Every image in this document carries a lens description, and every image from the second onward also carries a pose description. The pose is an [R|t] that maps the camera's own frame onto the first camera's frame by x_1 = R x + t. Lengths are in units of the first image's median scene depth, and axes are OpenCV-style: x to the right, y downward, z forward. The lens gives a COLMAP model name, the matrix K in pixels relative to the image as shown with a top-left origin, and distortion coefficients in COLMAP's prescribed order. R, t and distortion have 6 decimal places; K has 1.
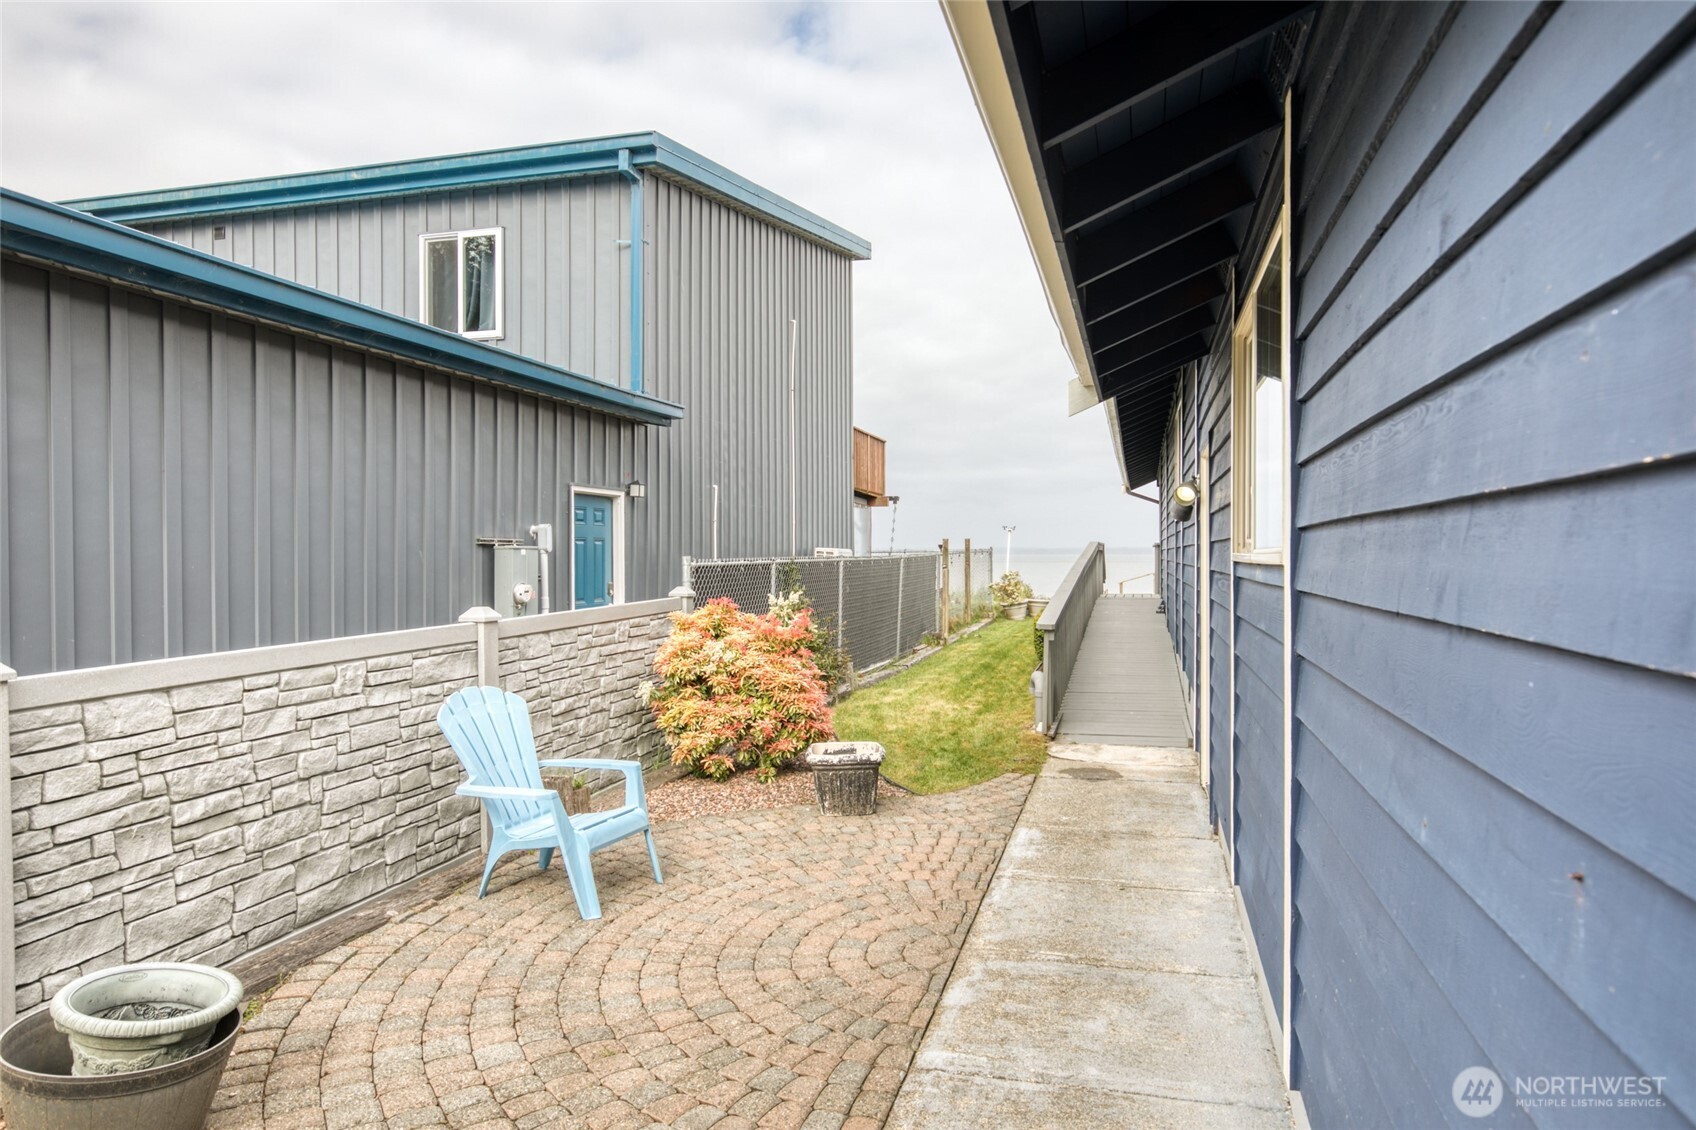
lens RADIAL K [[1015.1, 0, 848.1], [0, 1015.1, 533.4], [0, 0, 1]] dist [0.000205, 0.000007]
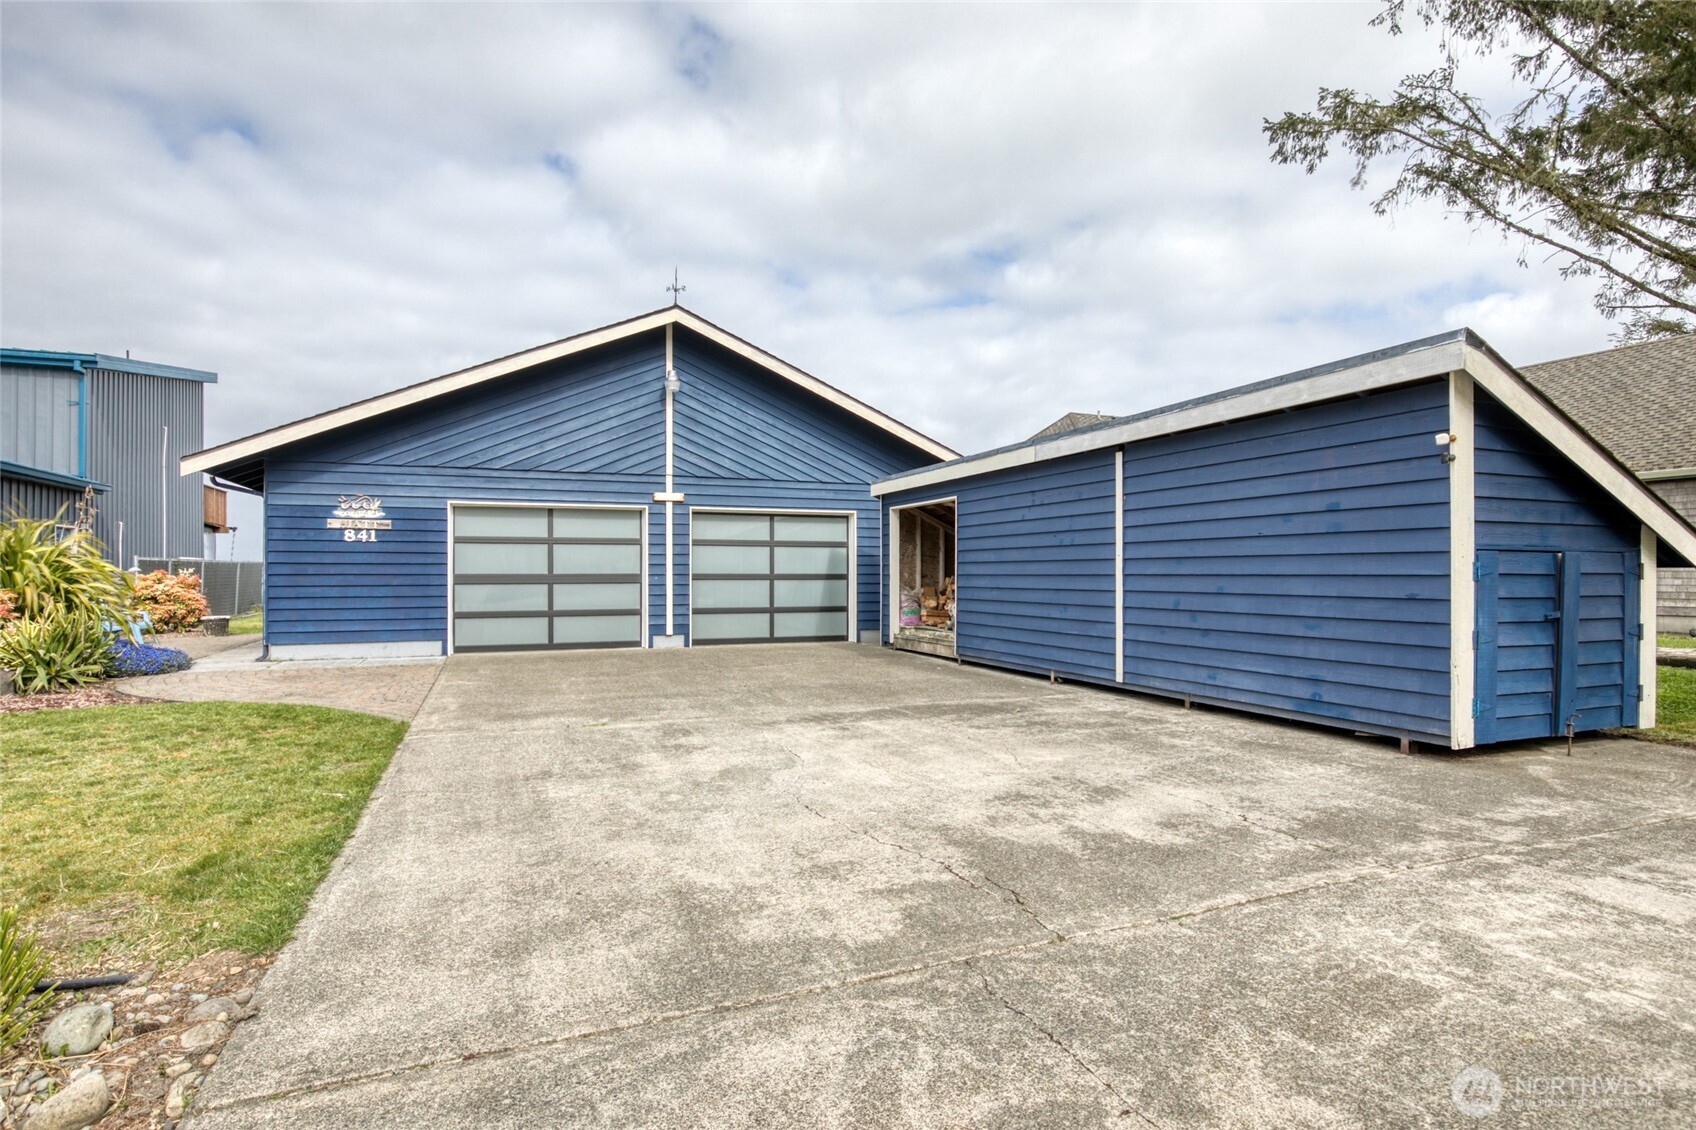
lens RADIAL K [[880.9, 0, 844.8], [0, 880.9, 553.5], [0, 0, 1]] dist [-0.025247, 0.001486]
pose [[0.789439, -0.000399, 0.613829, -0.064463], [0.001664, 0.999998, -0.001490, 0.016785], [-0.613827, 0.002197, 0.789438, -1.242351]]
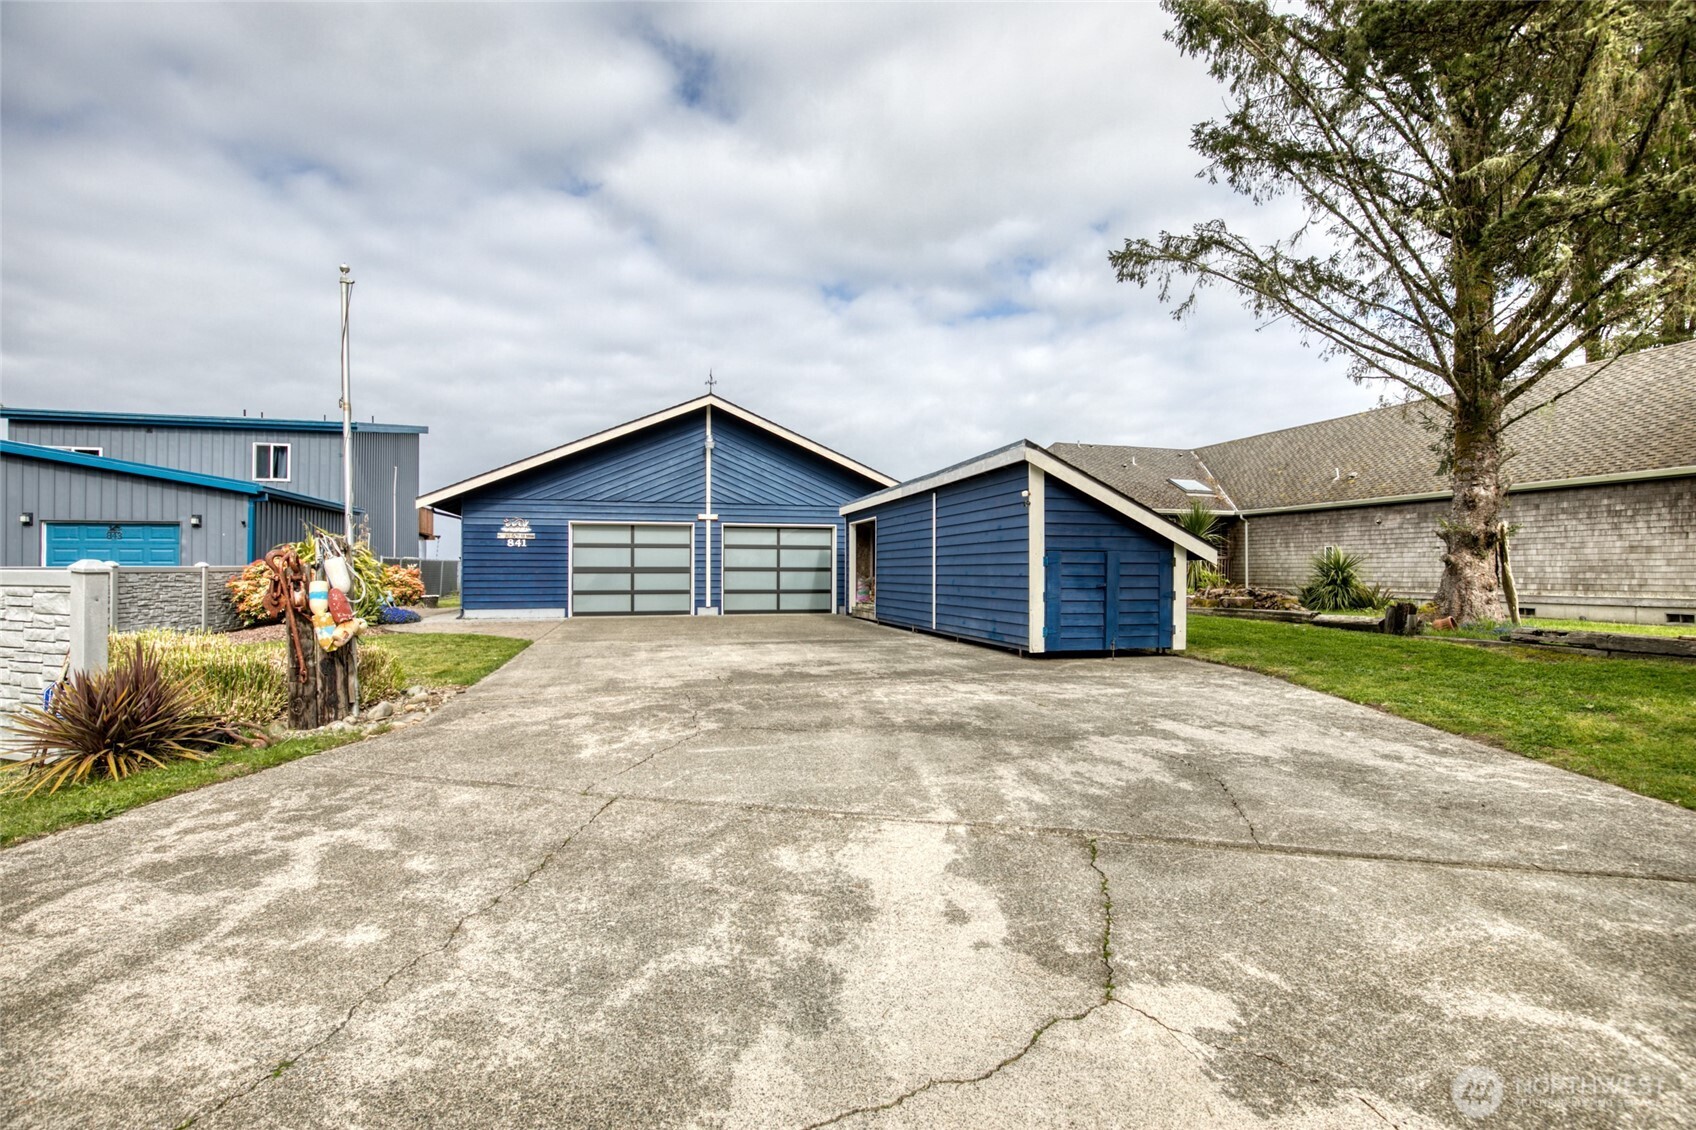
lens RADIAL K [[792.0, 0, 851.6], [0, 792.0, 537.1], [0, 0, 1]] dist [-0.030089, 0.000747]
pose [[0.857615, 0.009607, 0.514202, -0.112208], [0.003051, 0.999713, -0.023768, 0.020322], [-0.514283, 0.021952, 0.857340, -1.734543]]
